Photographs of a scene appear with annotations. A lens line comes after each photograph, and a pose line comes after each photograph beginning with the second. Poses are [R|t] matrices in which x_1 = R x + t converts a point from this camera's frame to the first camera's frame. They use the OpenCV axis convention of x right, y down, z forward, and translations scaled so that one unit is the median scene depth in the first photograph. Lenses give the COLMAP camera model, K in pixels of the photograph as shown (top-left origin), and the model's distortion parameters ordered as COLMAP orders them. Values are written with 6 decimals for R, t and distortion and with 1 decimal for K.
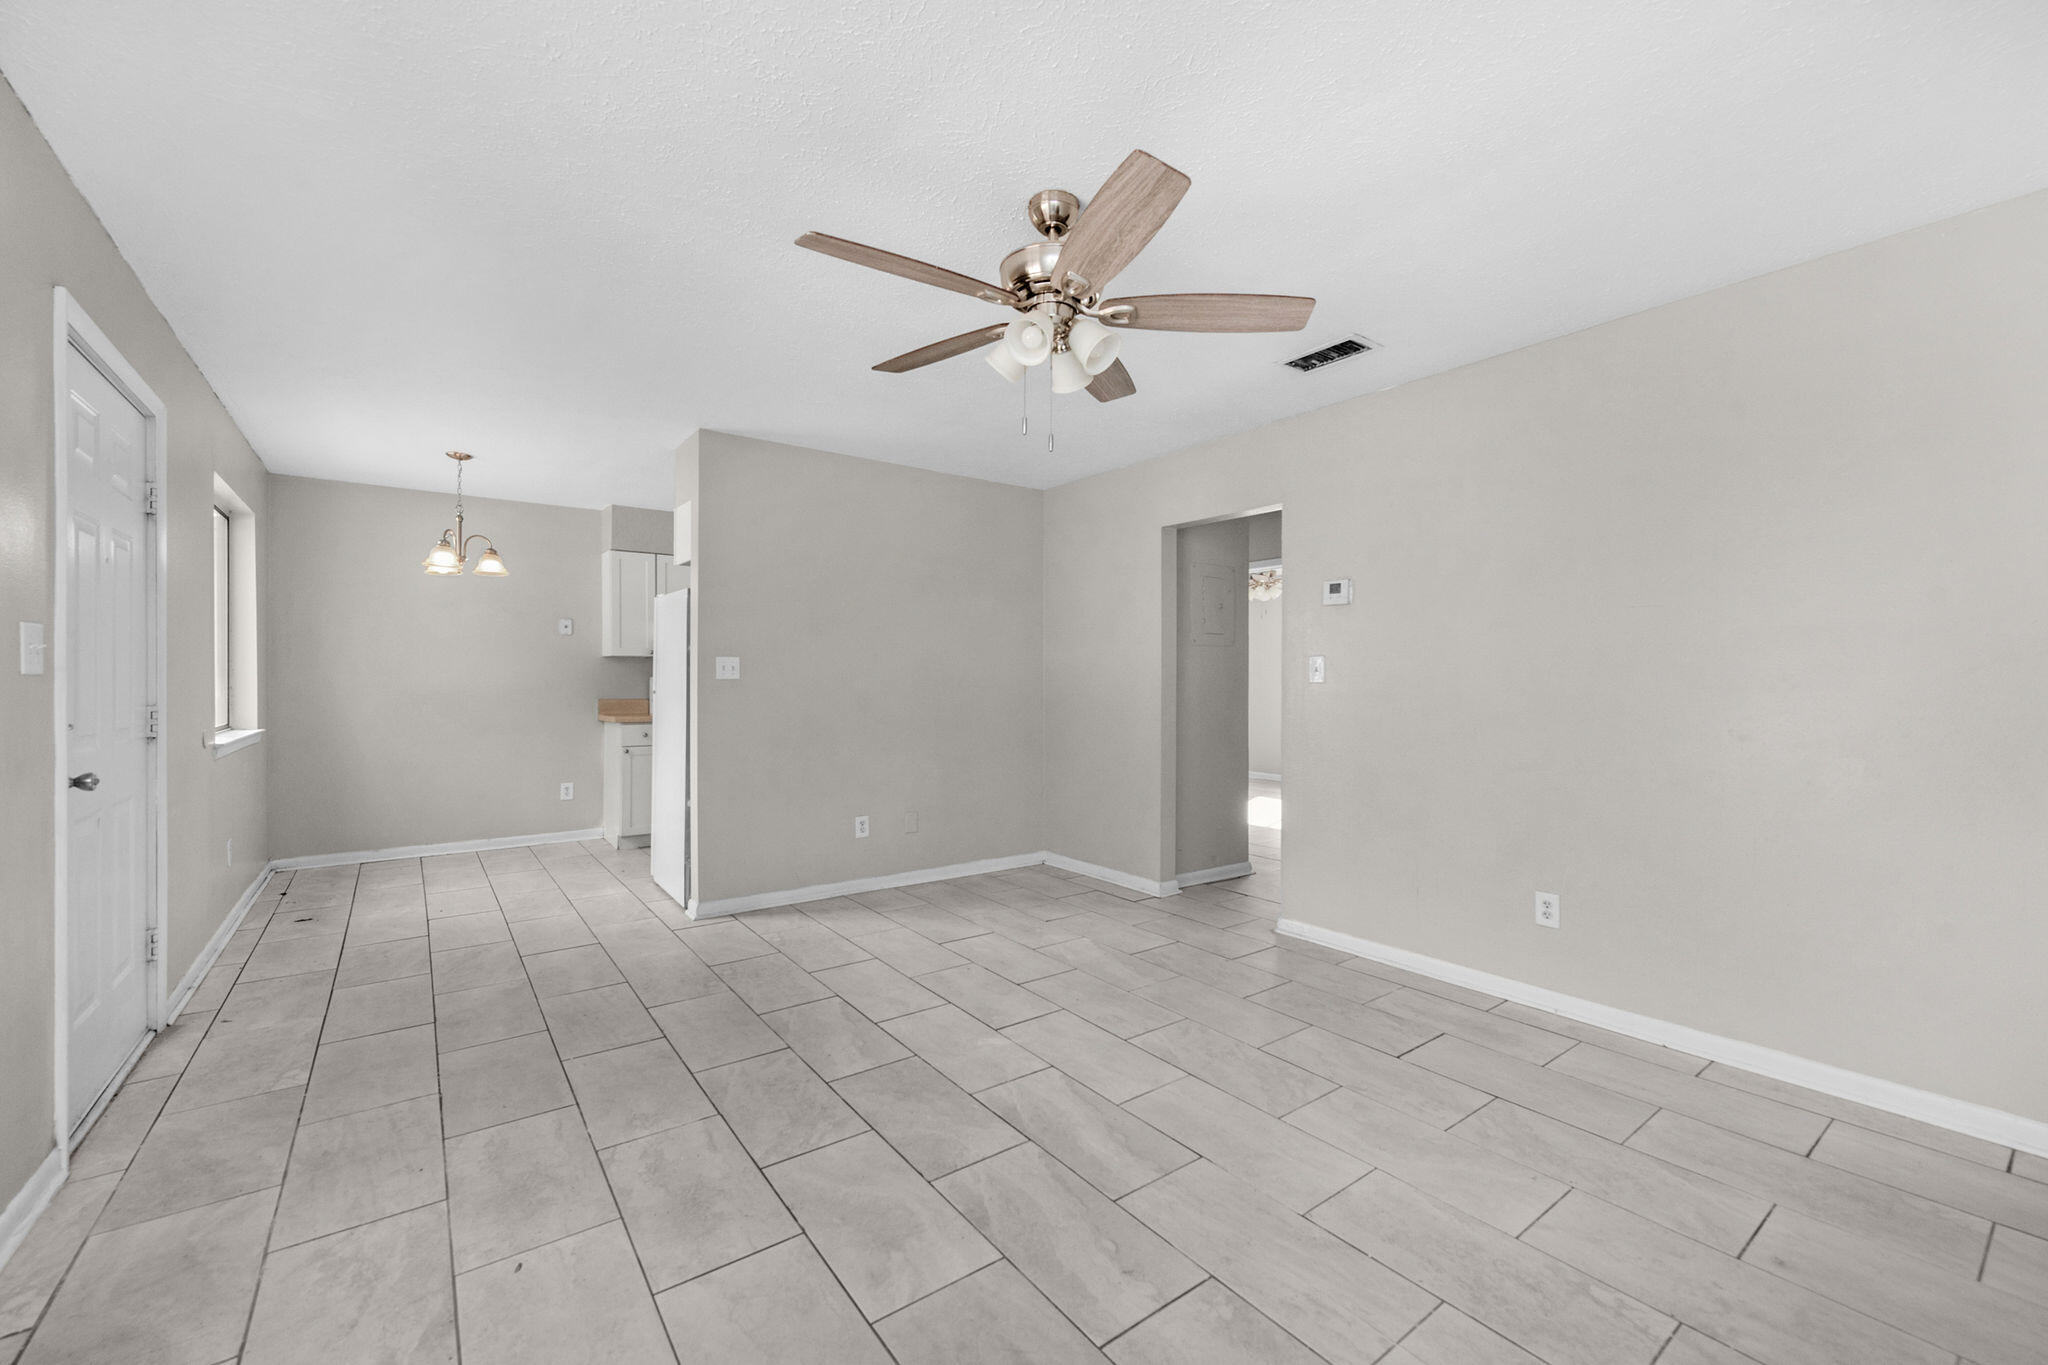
lens RADIAL K [[831.6, 0, 1049.9], [0, 831.6, 684.5], [0, 0, 1]] dist [0.011004, -0.000375]
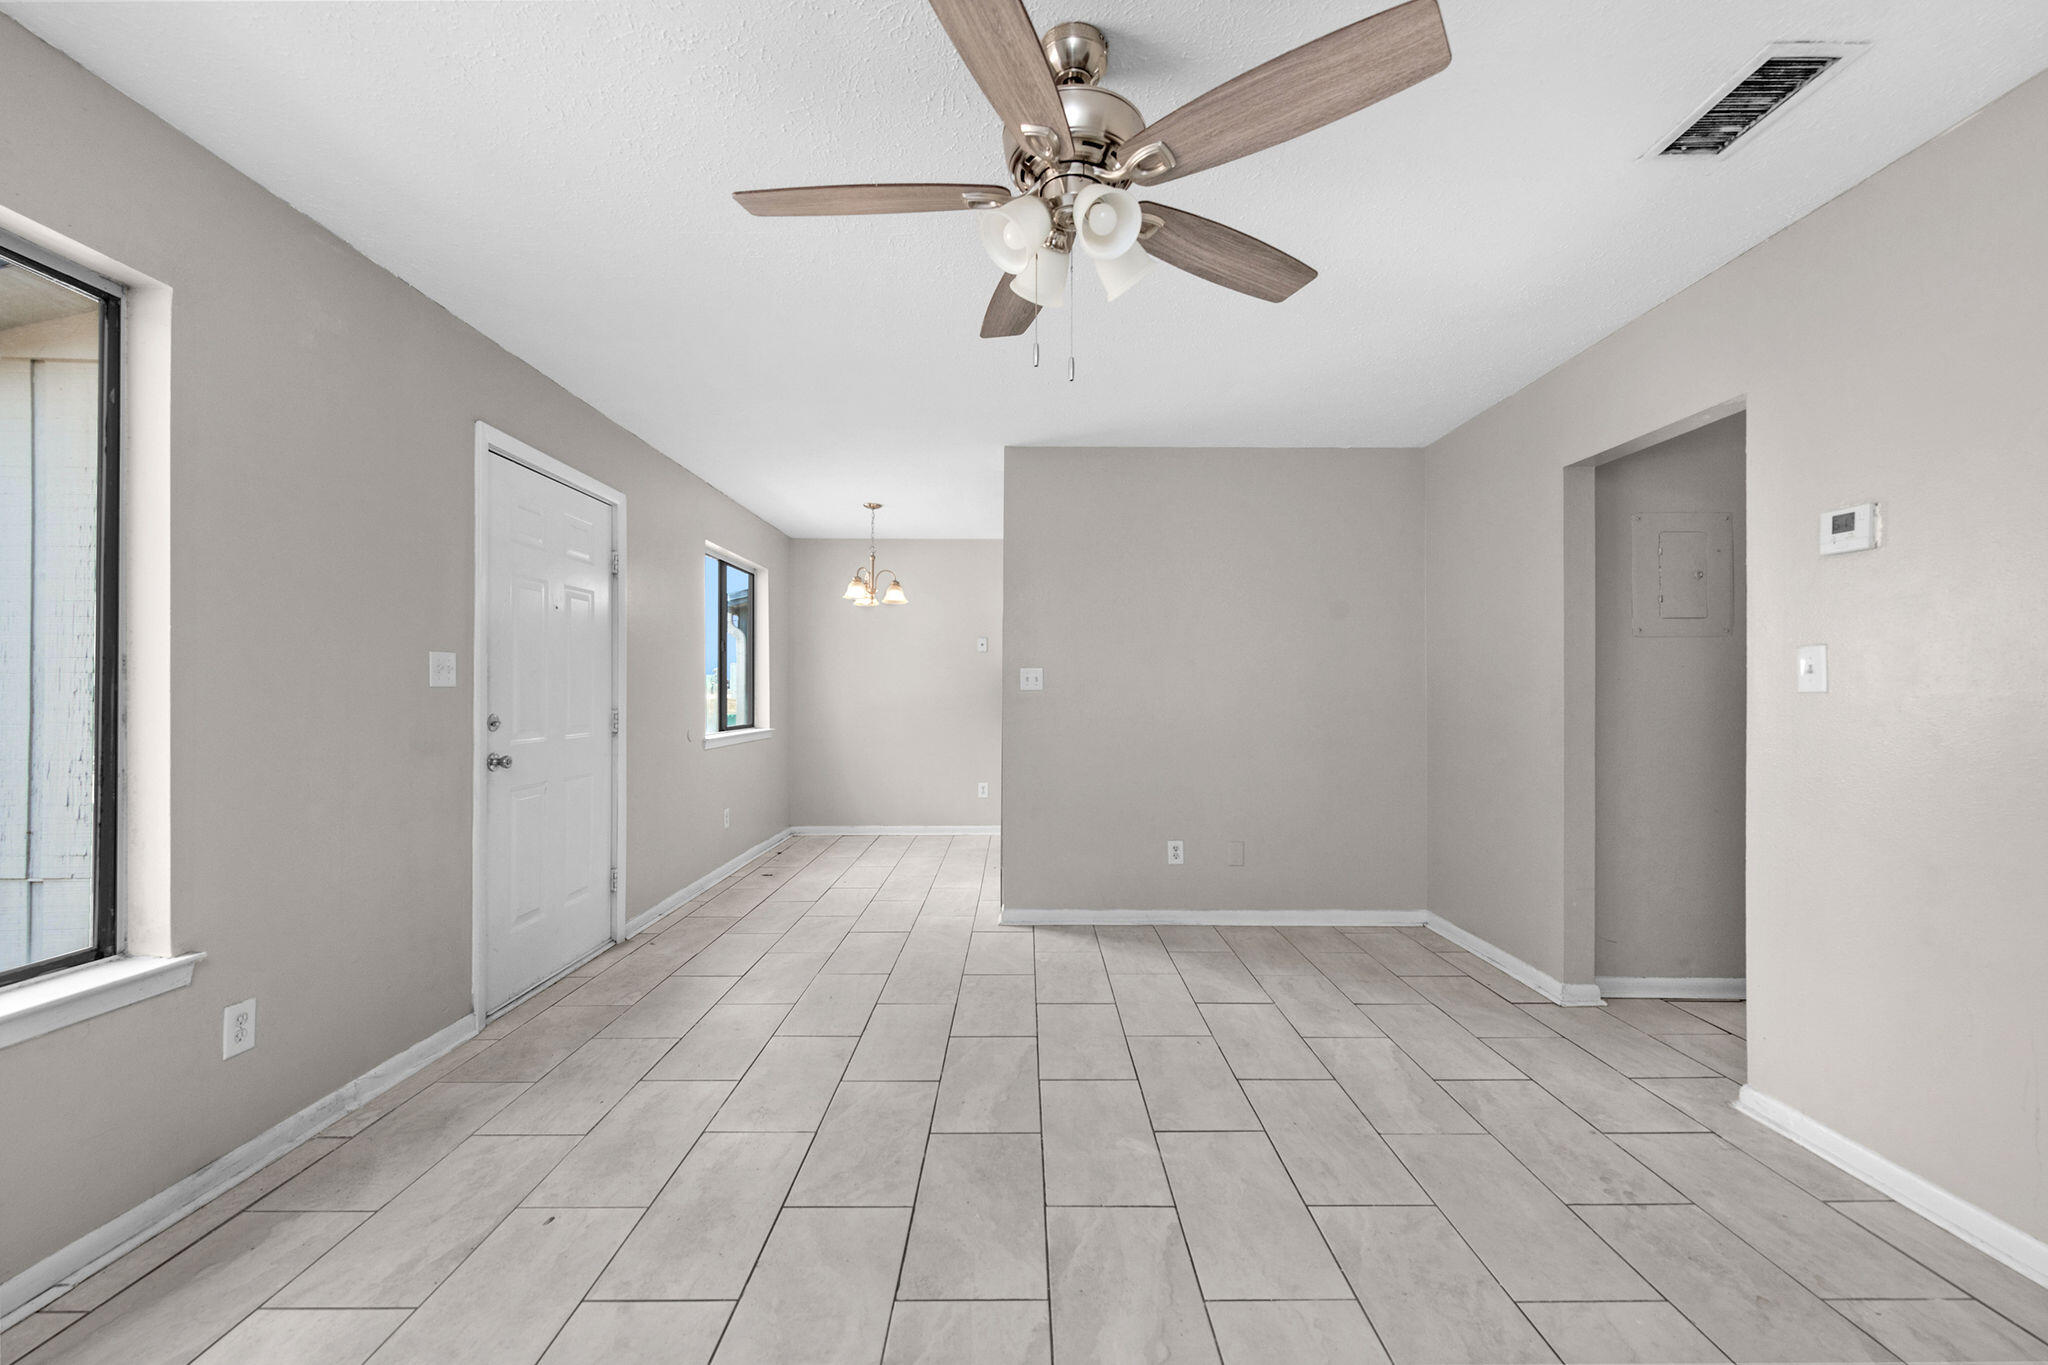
lens RADIAL K [[832.0, 0, 1034.6], [0, 832.0, 690.5], [0, 0, 1]] dist [0.013168, -0.004879]
pose [[0.799003, -0.003461, -0.601316, 0.274891], [-0.000991, 0.999974, -0.007073, 0.001412], [0.601326, 0.006247, 0.798980, 0.251349]]
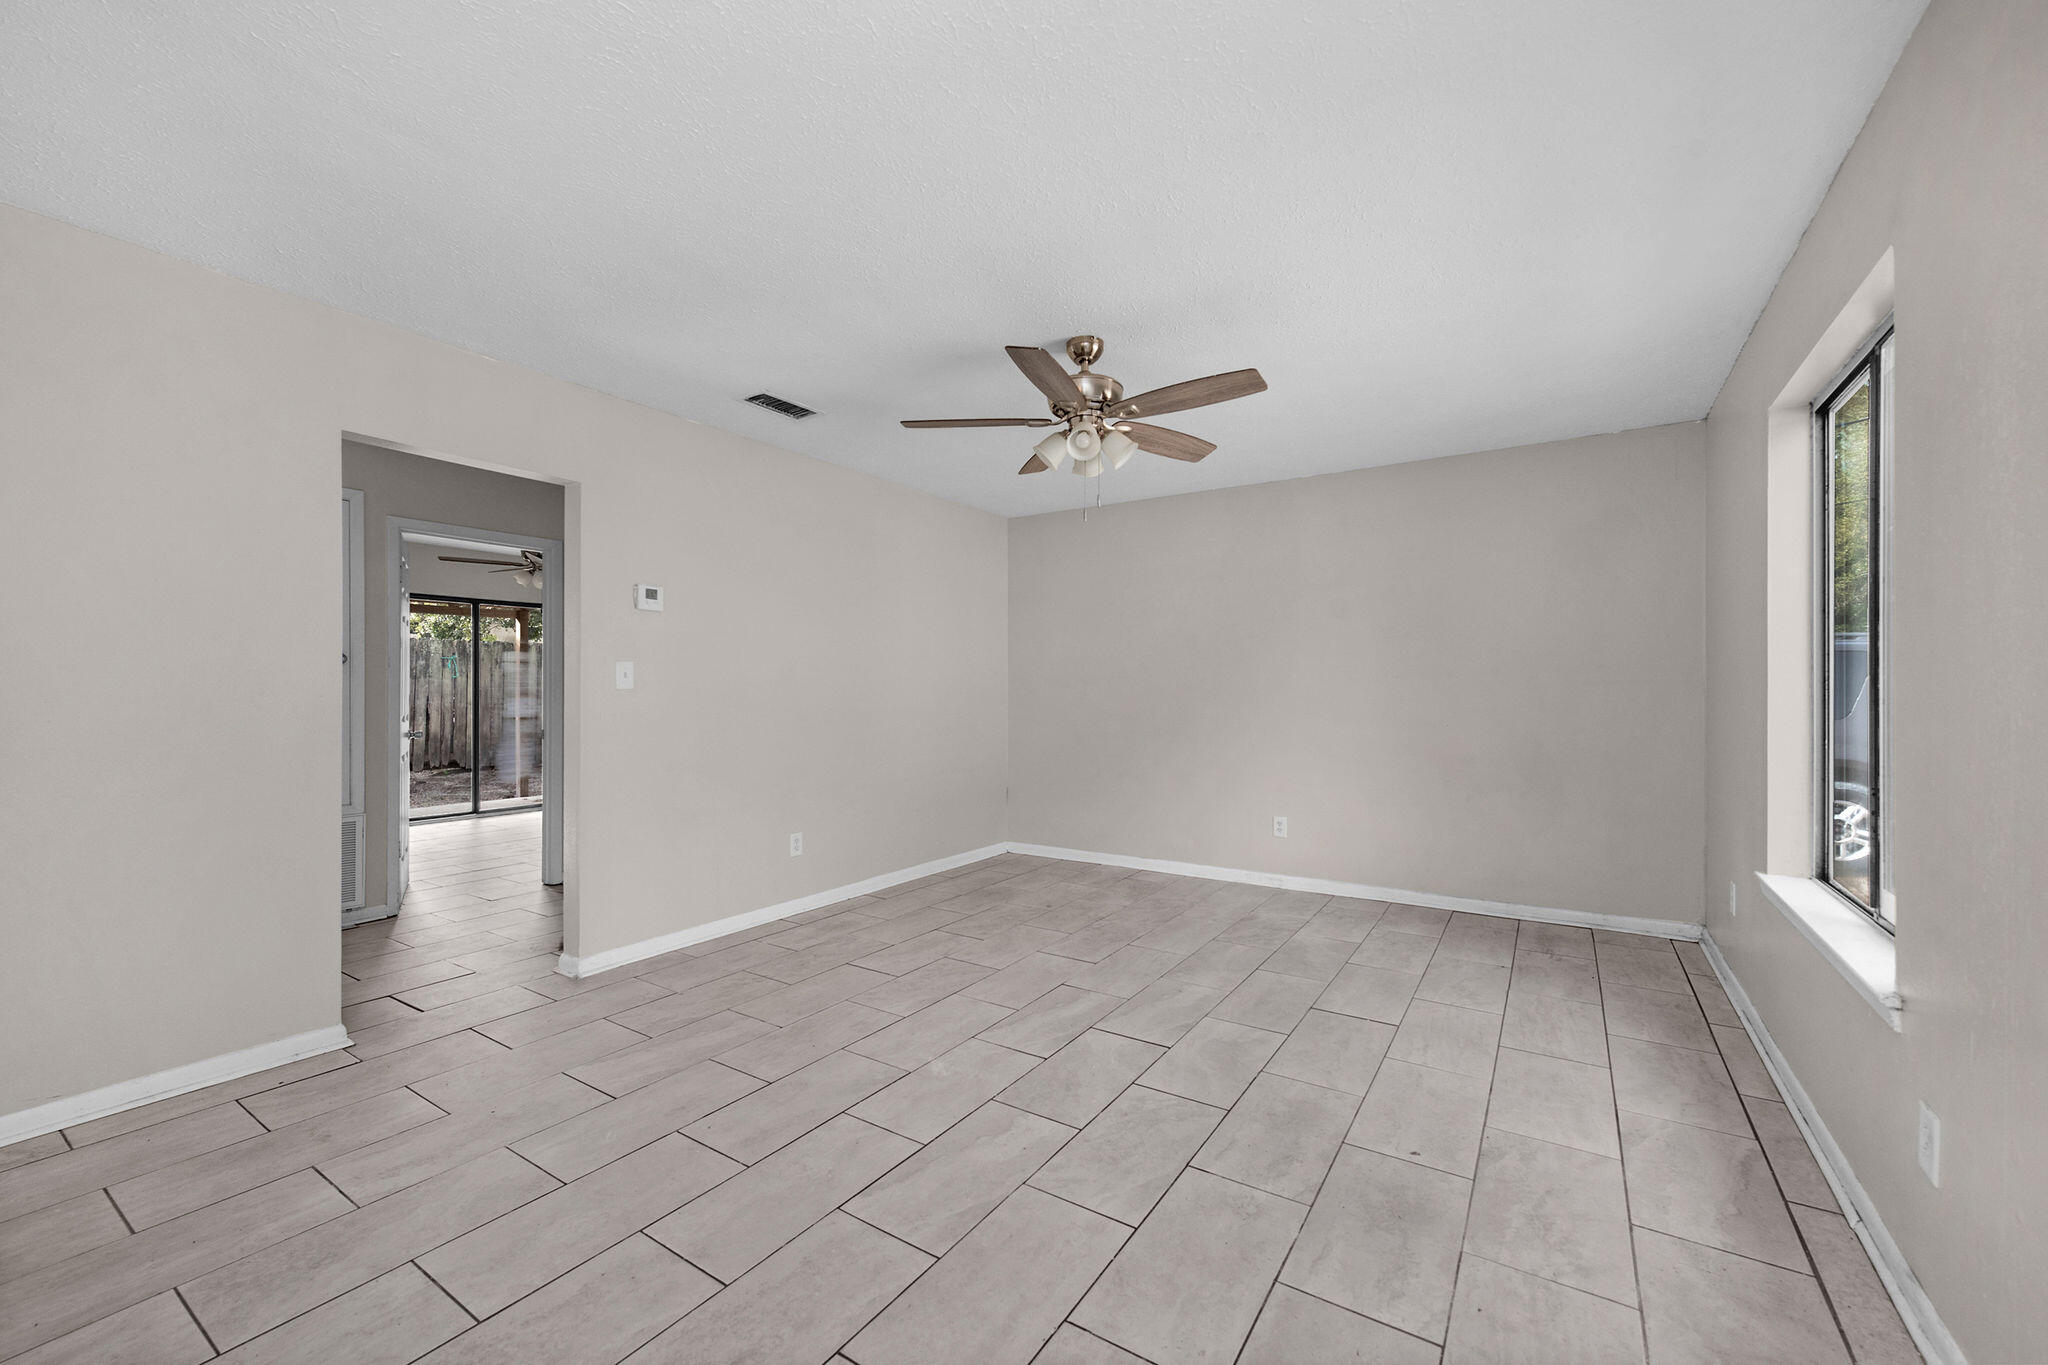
lens RADIAL K [[818.6, 0, 1021.8], [0, 818.6, 689.6], [0, 0, 1]] dist [0.033494, -0.004799]
pose [[-0.326379, -0.005306, 0.945224, -0.816082], [-0.001088, 0.999986, 0.005238, -0.008253], [-0.945238, 0.000681, -0.326380, 1.004739]]
